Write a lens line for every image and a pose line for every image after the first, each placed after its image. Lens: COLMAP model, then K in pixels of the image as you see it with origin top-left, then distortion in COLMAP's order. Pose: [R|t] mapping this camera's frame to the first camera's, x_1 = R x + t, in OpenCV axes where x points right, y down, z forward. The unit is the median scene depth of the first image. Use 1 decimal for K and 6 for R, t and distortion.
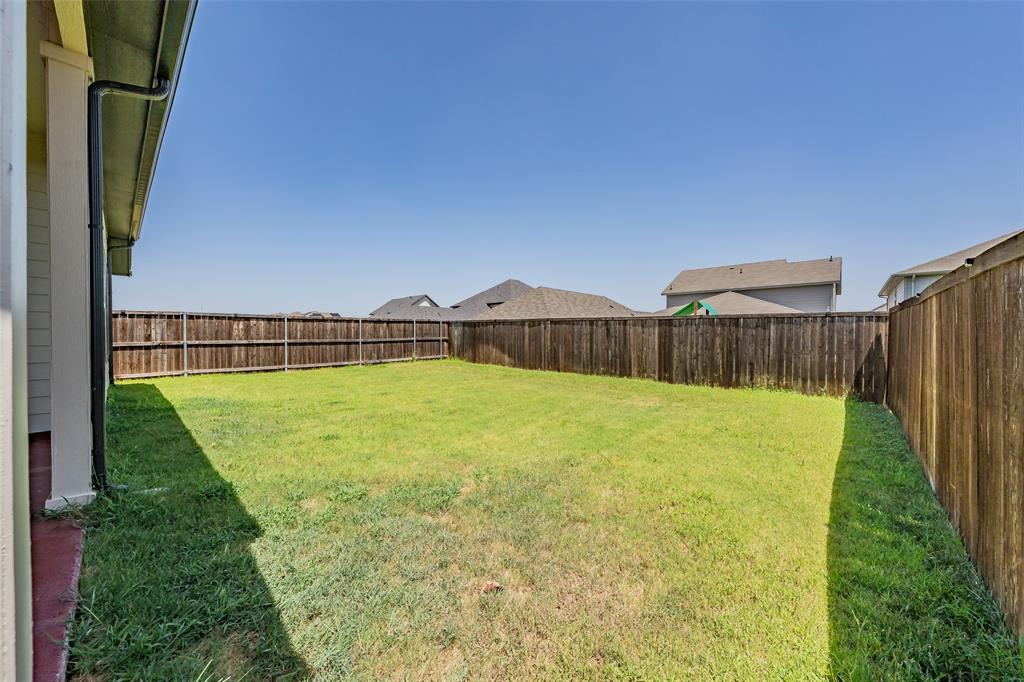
lens RADIAL K [[367.4, 0, 518.1], [0, 367.4, 340.6], [0, 0, 1]] dist [0.002035, 0.000596]
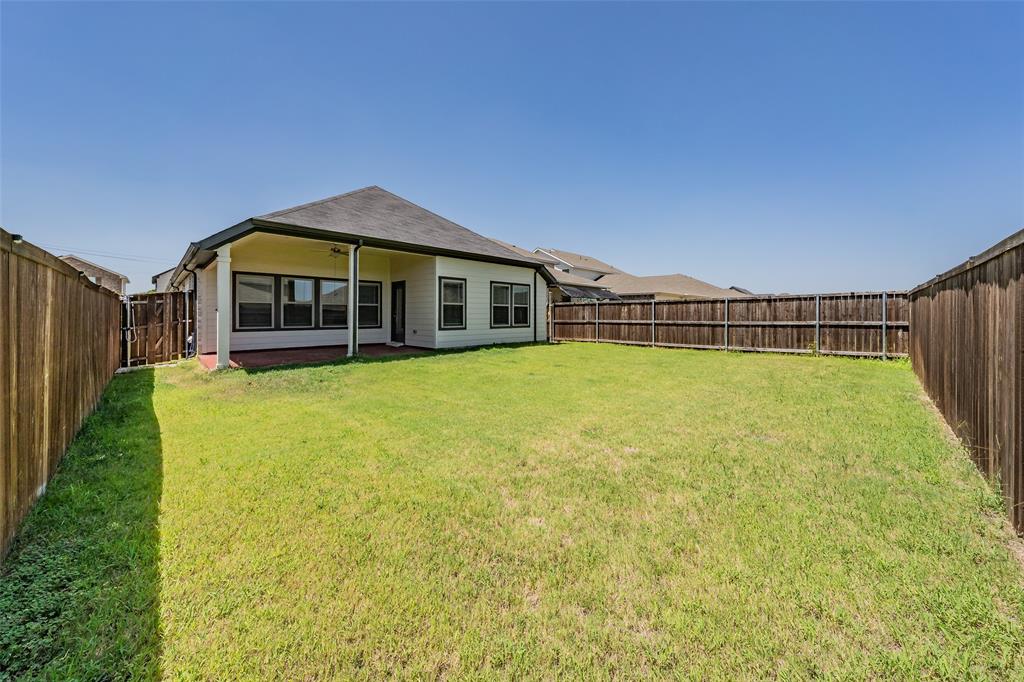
lens RADIAL K [[367.4, 0, 510.6], [0, 367.4, 313.2], [0, 0, 1]] dist [0.002035, 0.000596]
pose [[-0.022222, -0.002669, -0.999749, 0.503084], [-0.018125, 0.999833, -0.002267, -0.013976], [0.999589, 0.018070, -0.022267, 0.536699]]
